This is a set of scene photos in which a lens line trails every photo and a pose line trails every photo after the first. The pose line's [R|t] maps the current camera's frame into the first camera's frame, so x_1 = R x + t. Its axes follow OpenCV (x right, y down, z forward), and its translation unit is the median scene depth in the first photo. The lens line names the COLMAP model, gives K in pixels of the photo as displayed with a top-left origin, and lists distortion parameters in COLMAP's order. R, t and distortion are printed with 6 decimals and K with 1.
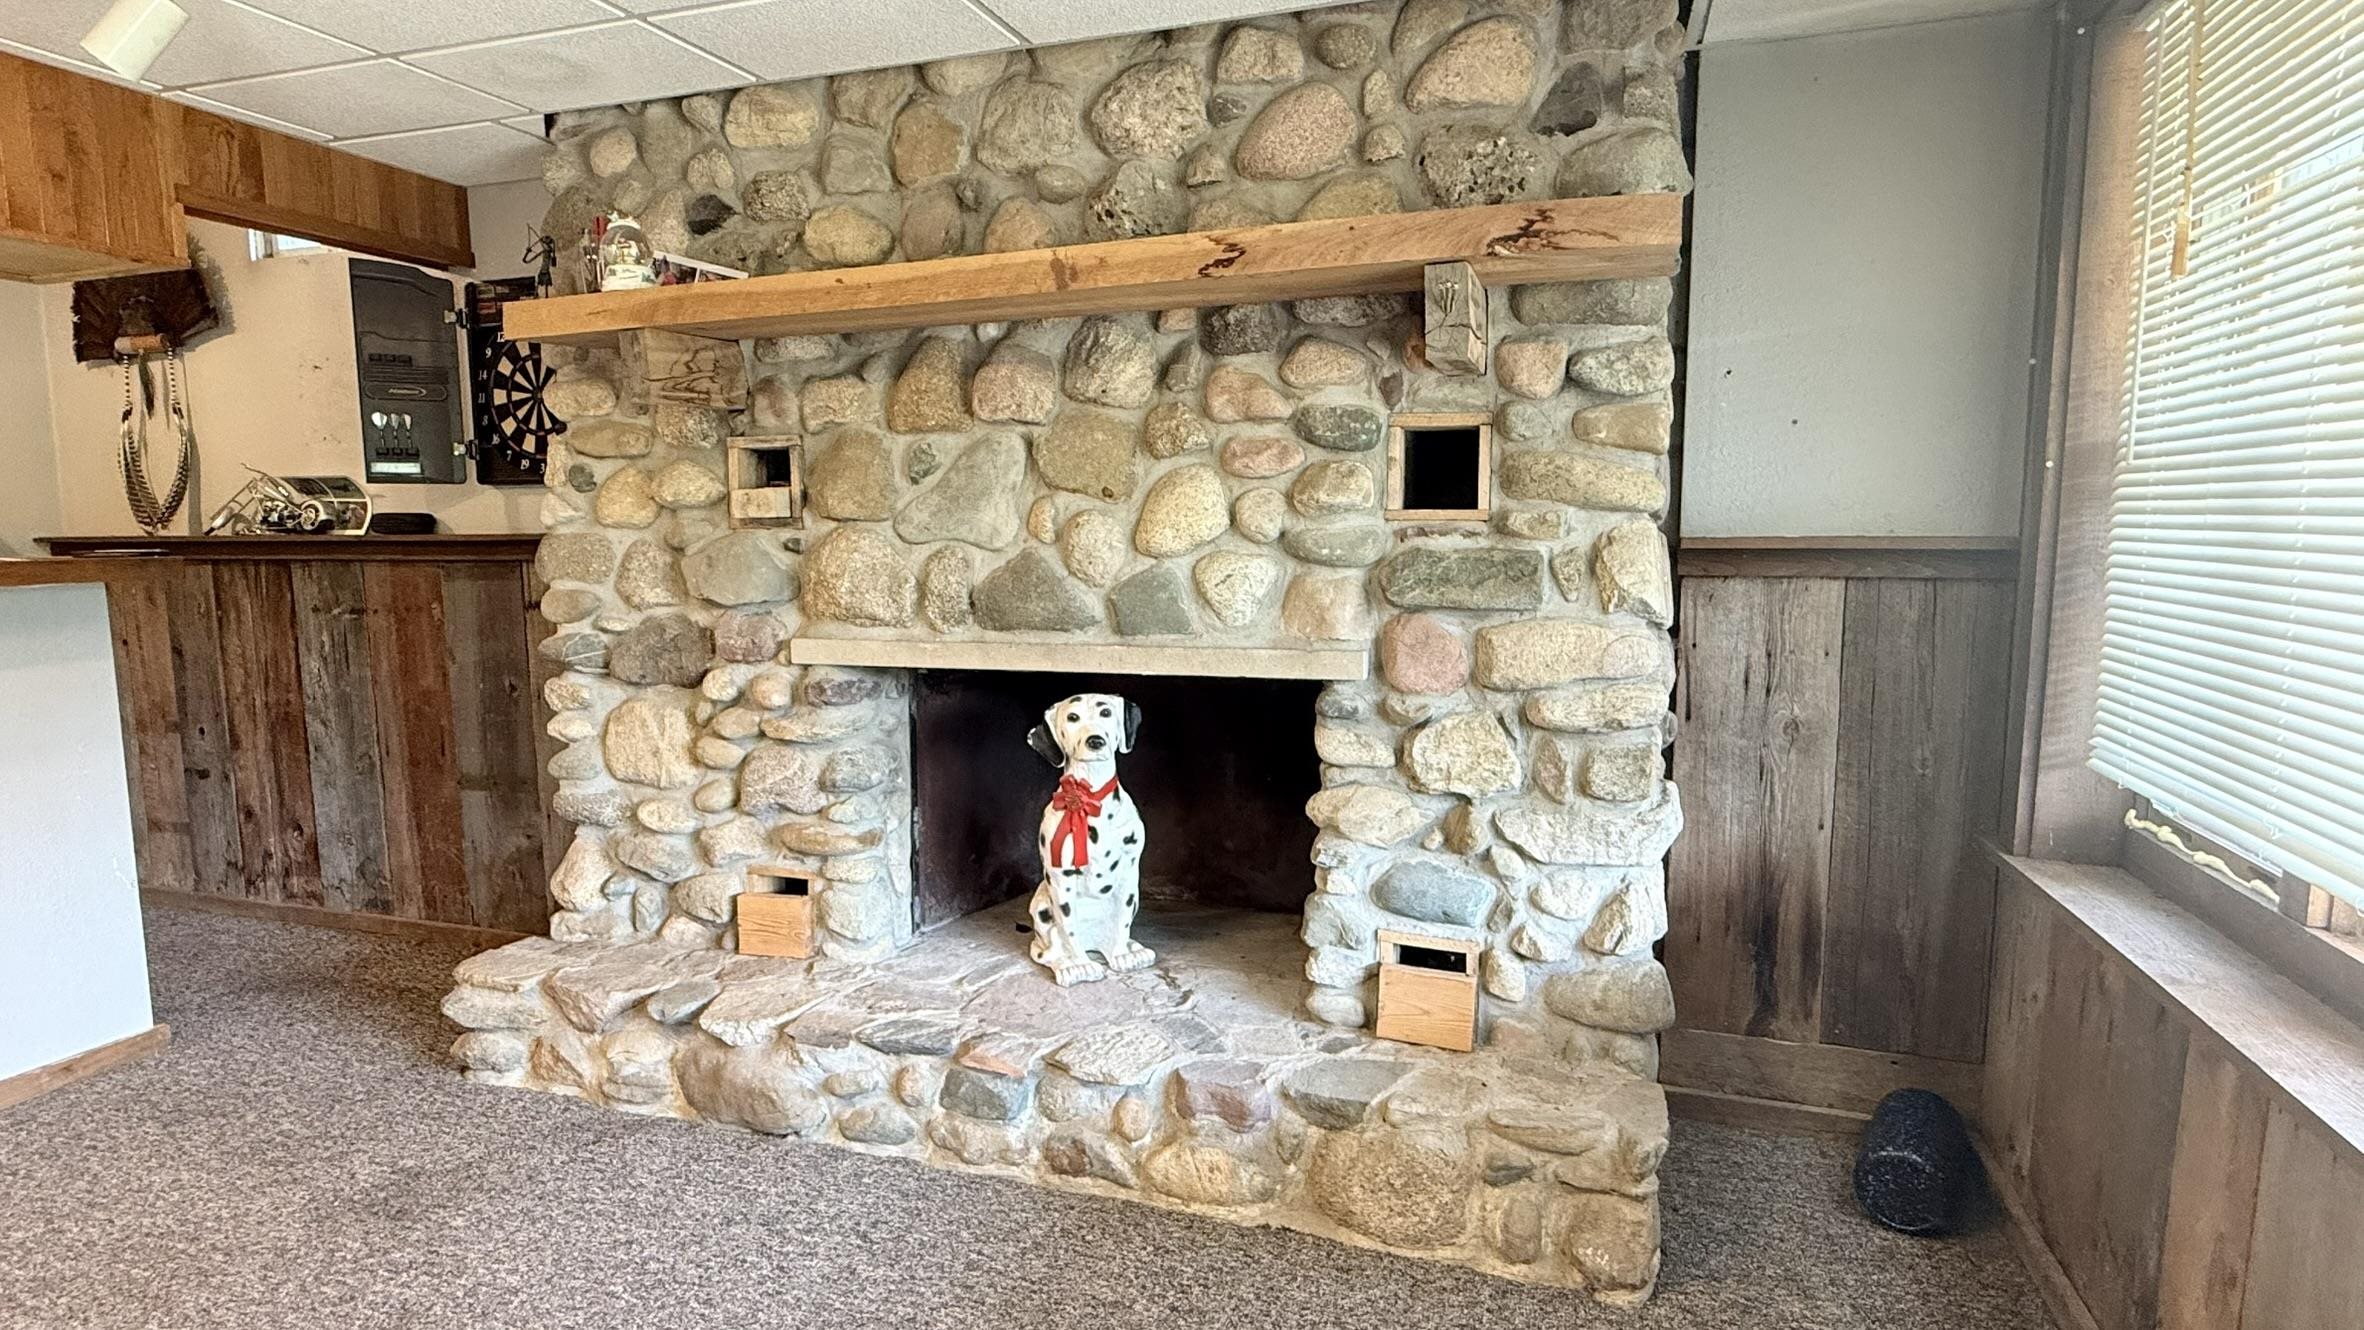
lens RADIAL K [[1261.6, 0, 1182.0], [0, 1261.6, 665.0], [0, 0, 1]] dist [-0.002197, 0.000168]
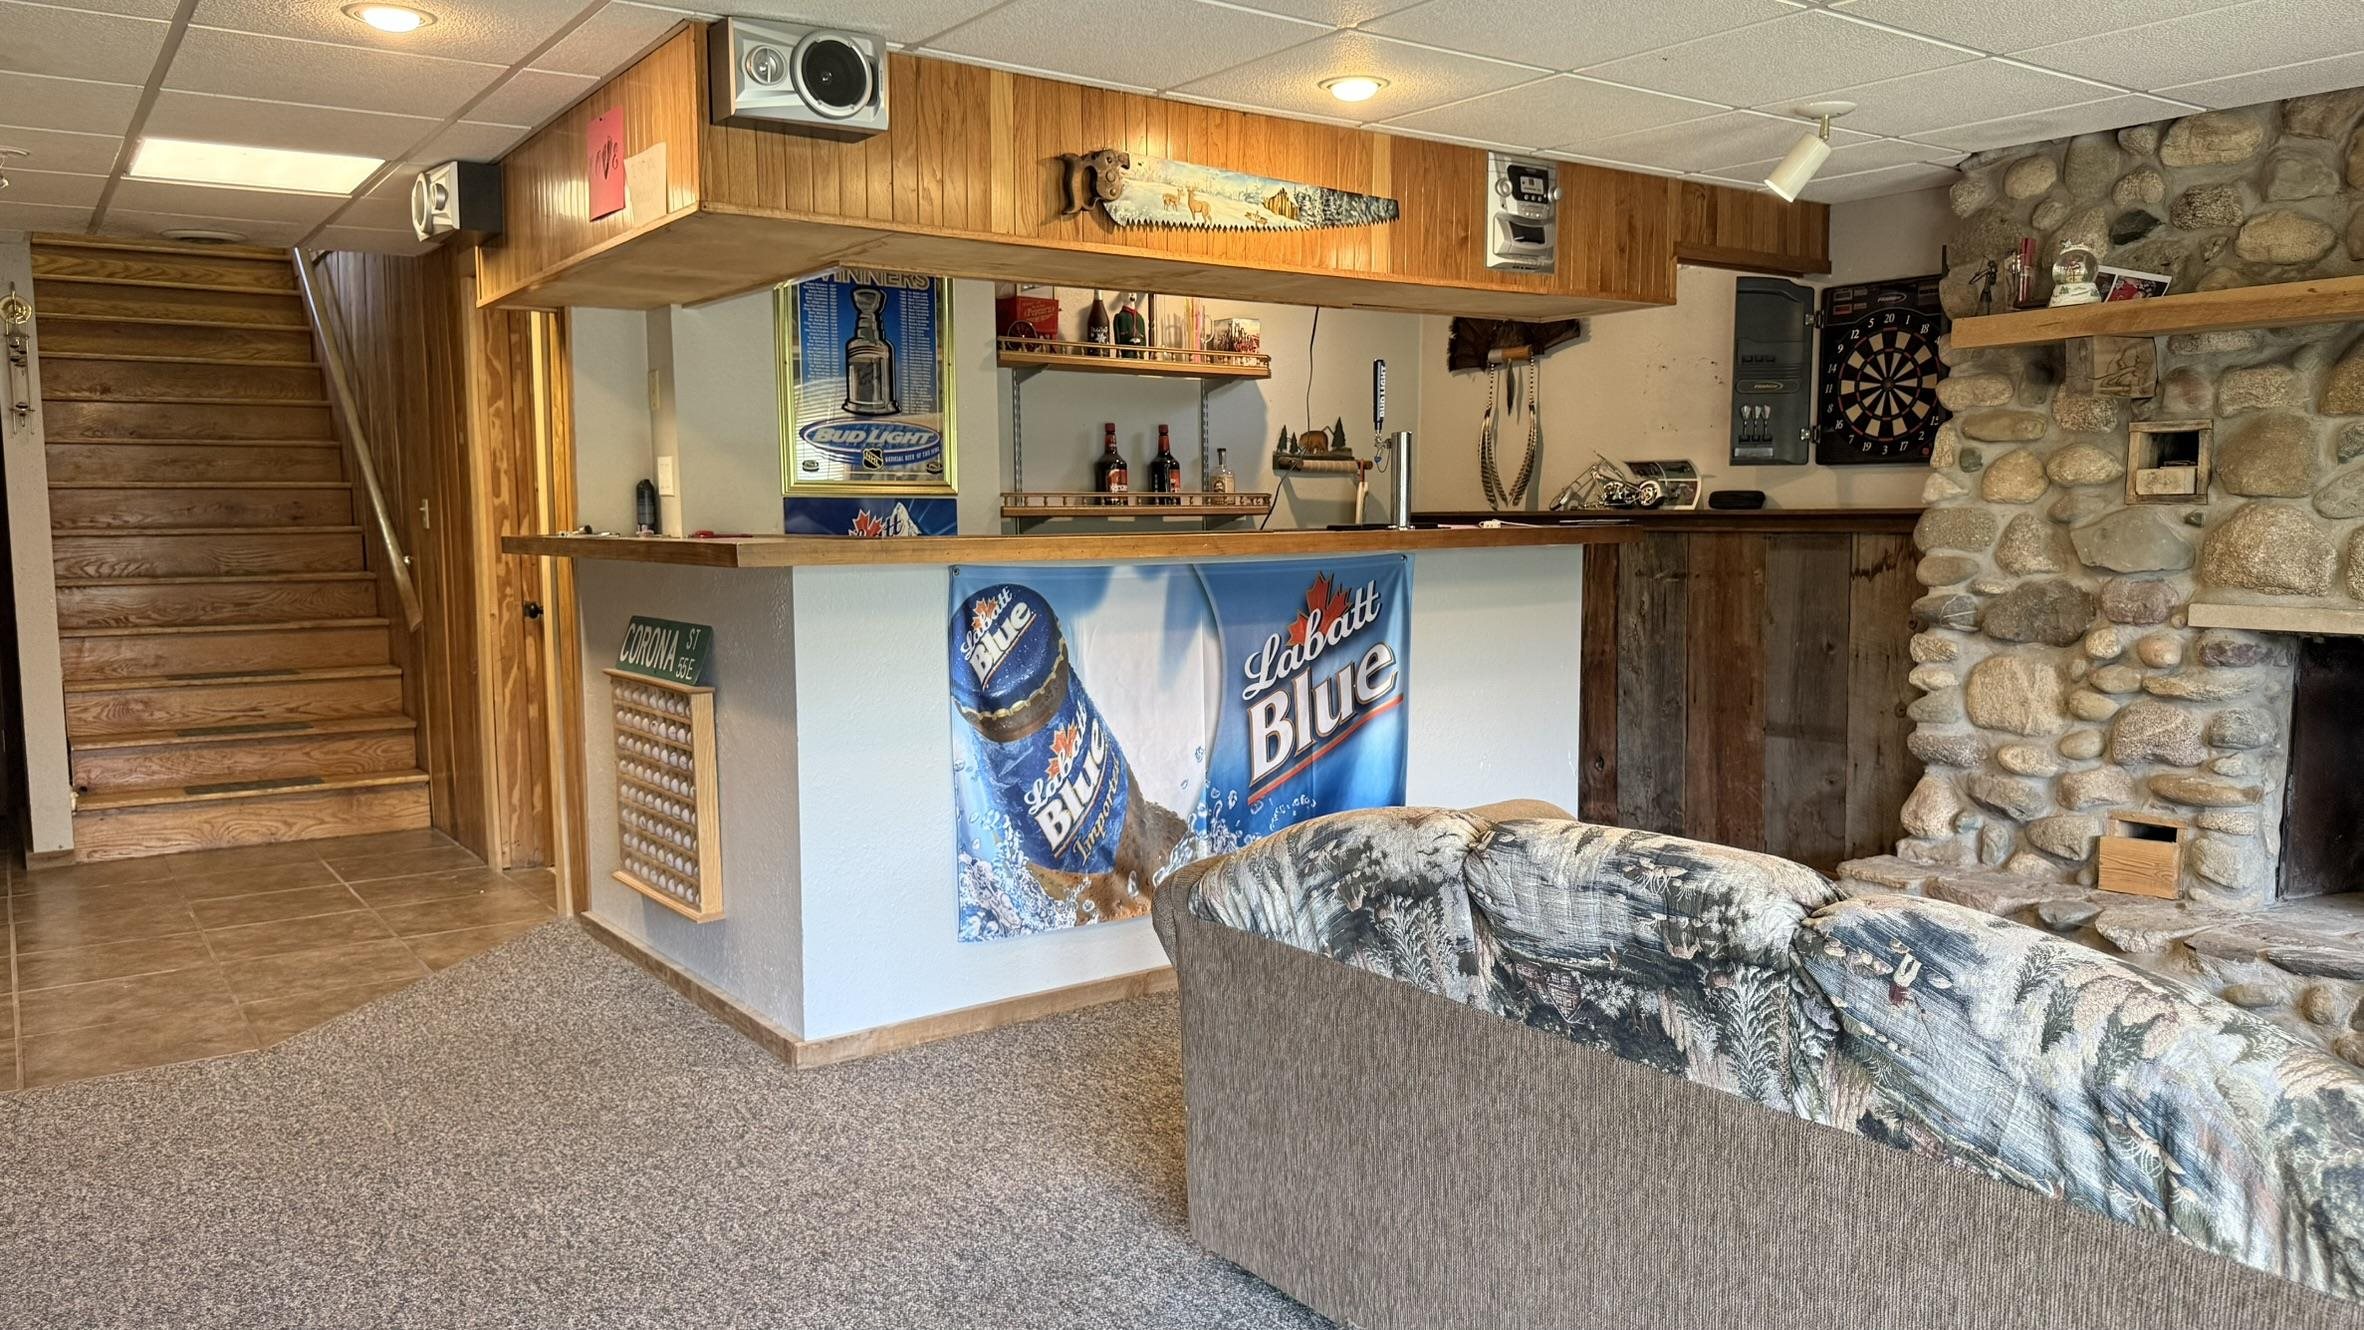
lens RADIAL K [[1686.9, 0, 1182.0], [0, 1686.9, 665.0], [0, 0, 1]] dist [0.004103, -0.009683]
pose [[0.803464, 0.059002, -0.592423, -0.133920], [-0.067469, 0.997690, 0.007860, 0.076978], [0.591518, 0.033656, 0.805589, -0.678313]]
